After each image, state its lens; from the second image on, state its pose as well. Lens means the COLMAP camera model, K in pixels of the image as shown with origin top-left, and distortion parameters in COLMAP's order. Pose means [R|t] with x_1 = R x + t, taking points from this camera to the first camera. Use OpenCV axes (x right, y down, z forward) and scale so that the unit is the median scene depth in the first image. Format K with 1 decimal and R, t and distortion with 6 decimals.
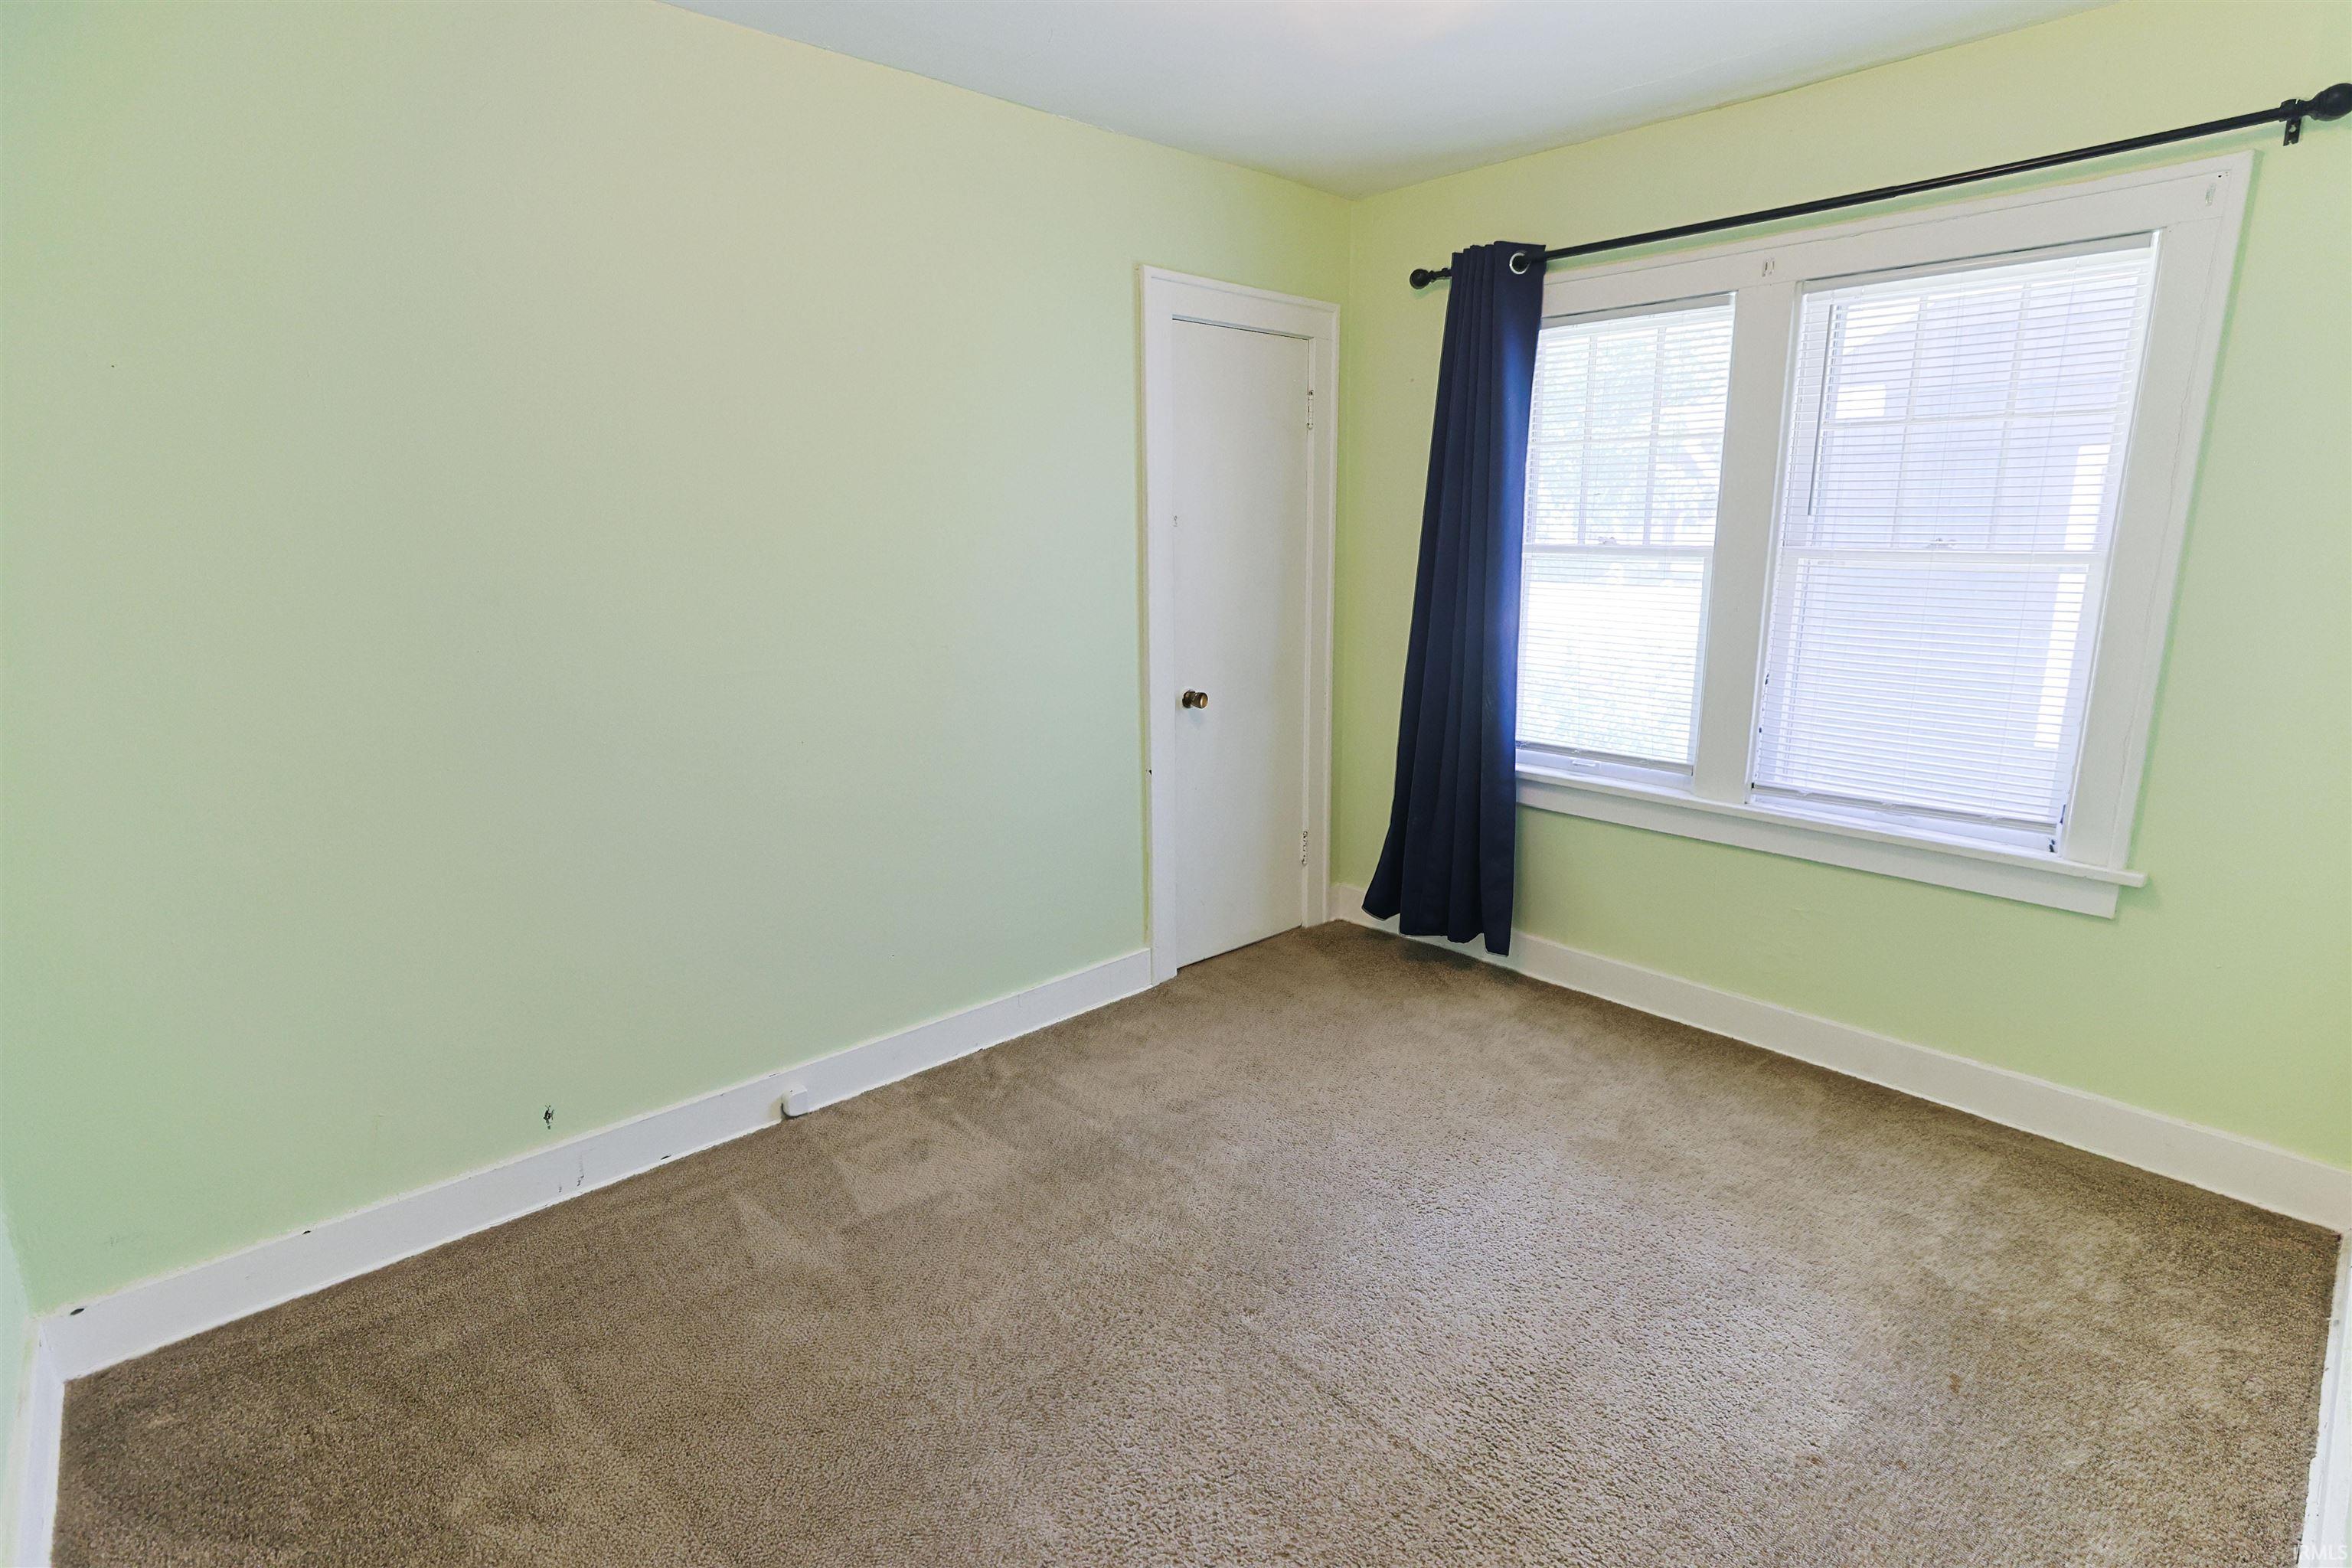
lens RADIAL K [[1113.0, 0, 1176.4], [0, 1113.0, 792.8], [0, 0, 1]] dist [-0.020364, 0.011510]
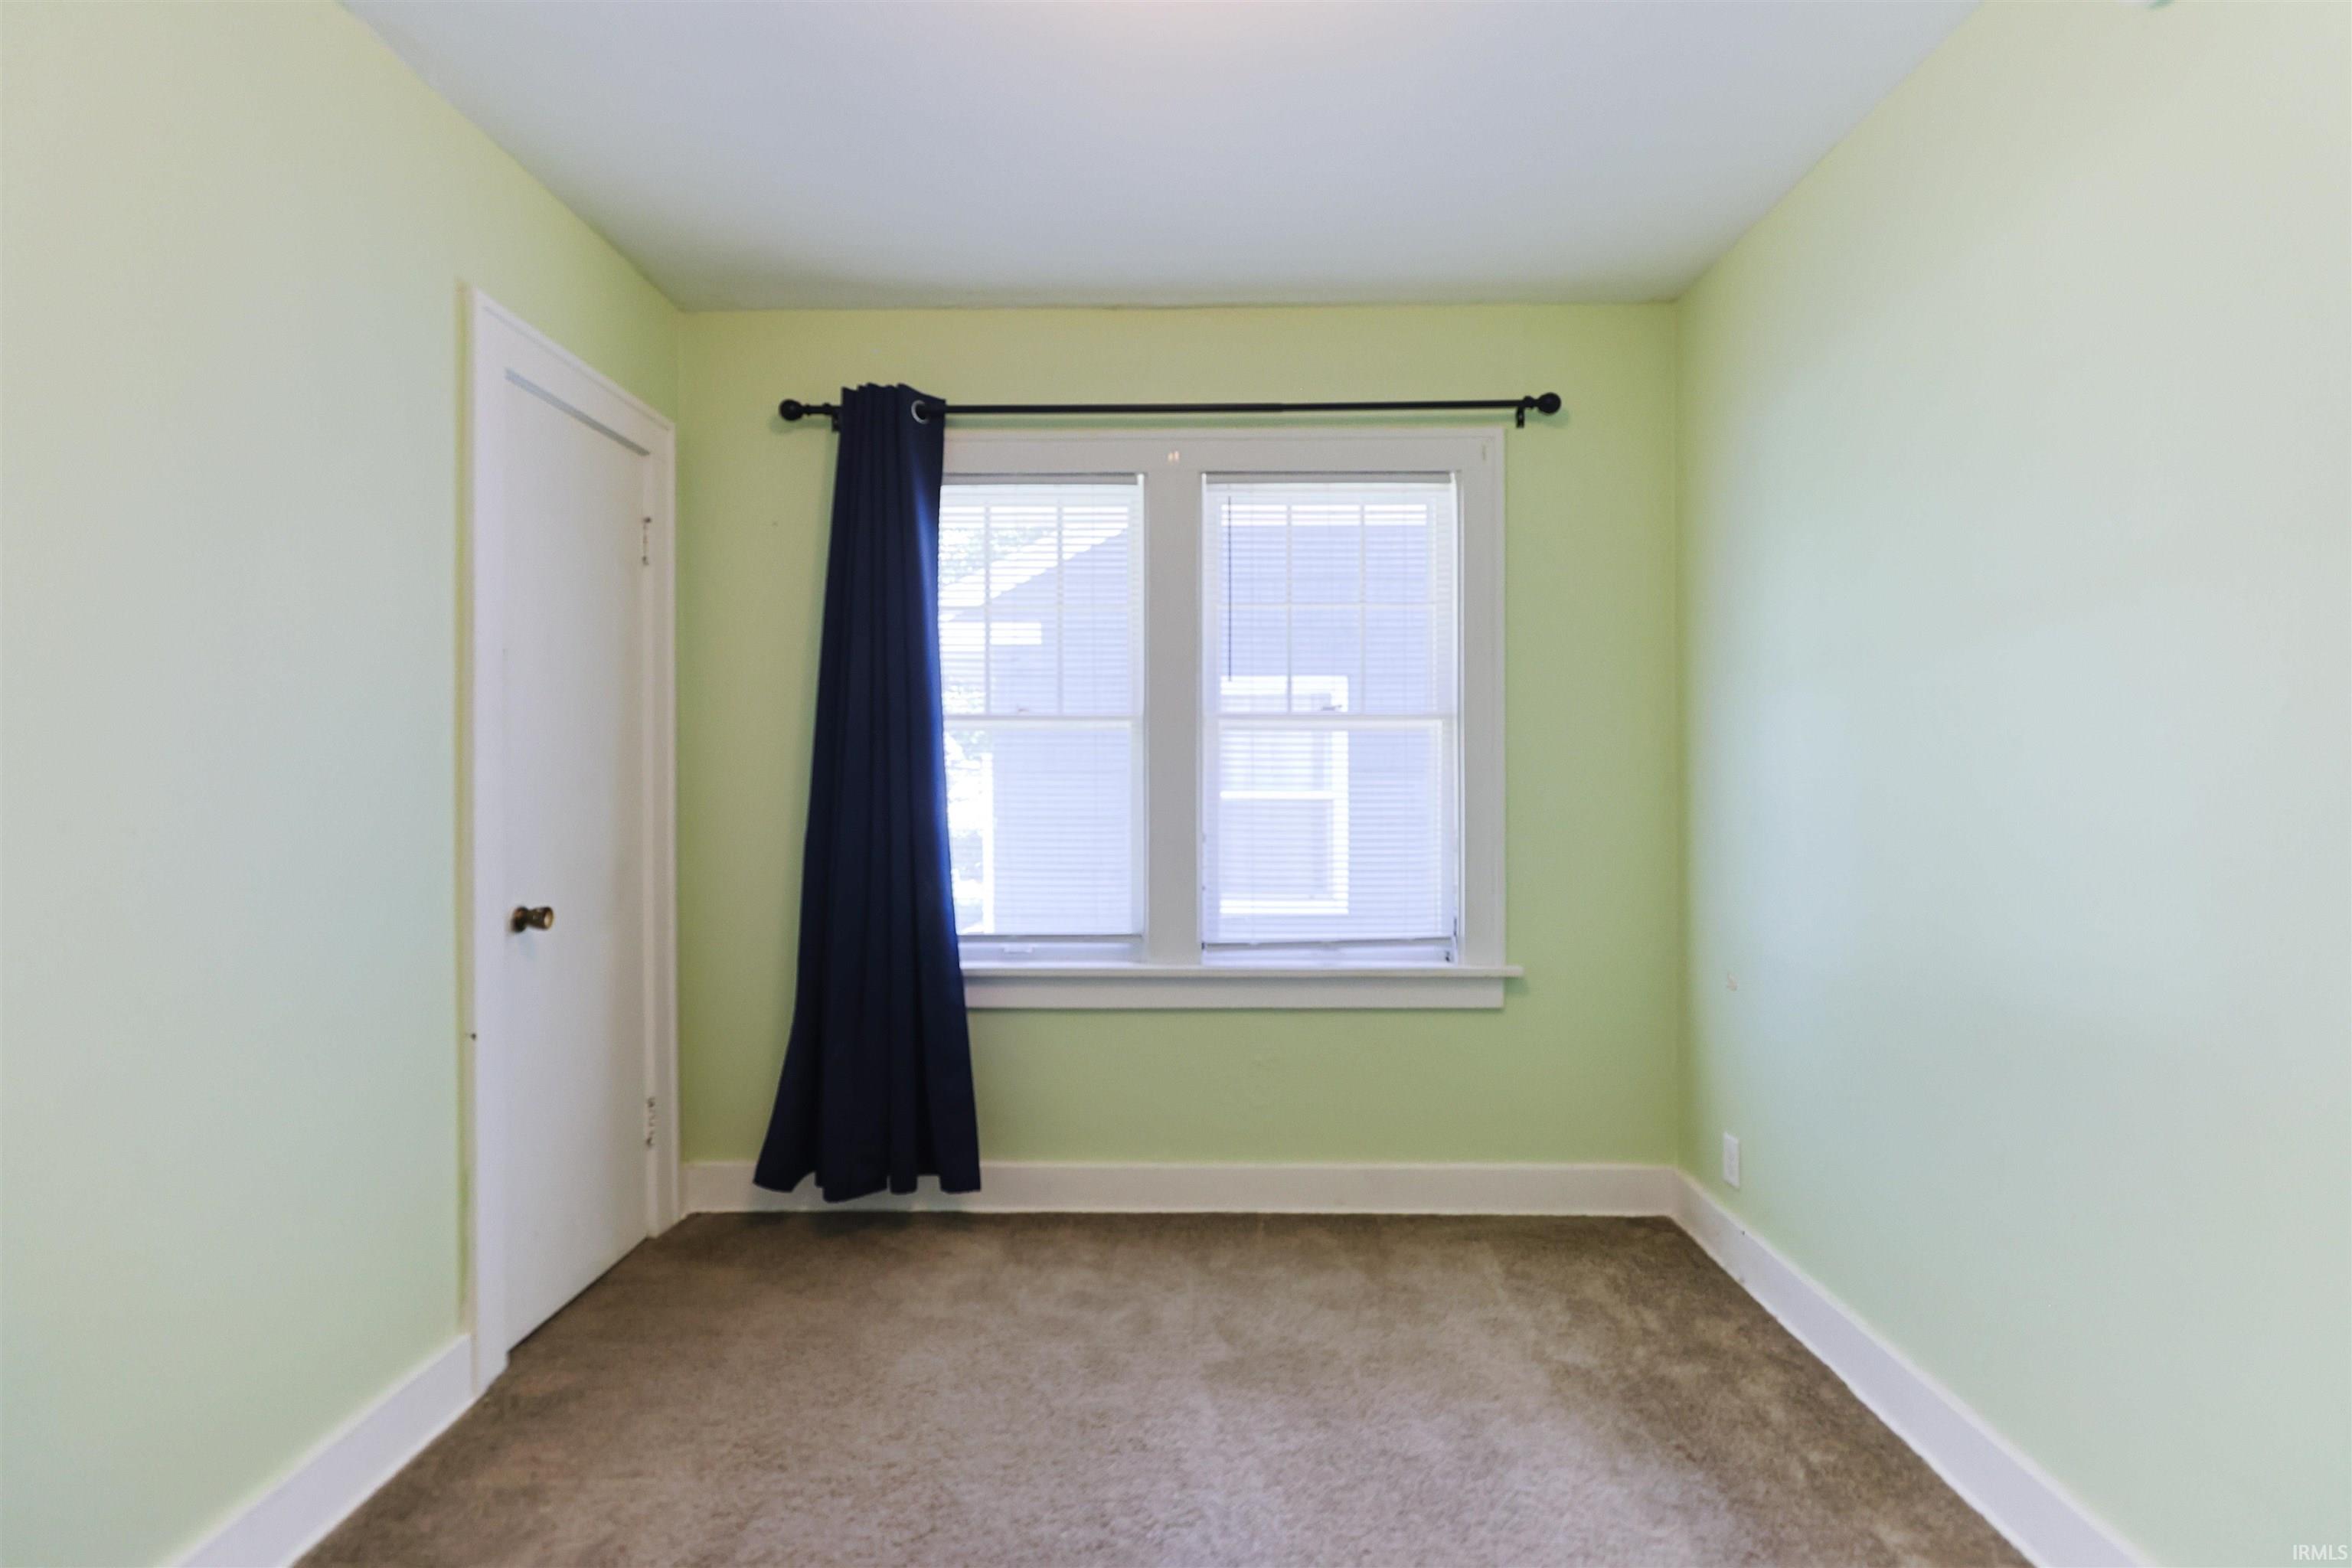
lens RADIAL K [[1135.1, 0, 1176.3], [0, 1135.1, 778.9], [0, 0, 1]] dist [-0.027106, 0.022914]
pose [[0.695931, -0.002012, 0.718106, -0.217660], [0.164205, 0.973948, -0.156405, 0.004329], [-0.699083, 0.226764, 0.678131, 0.271472]]
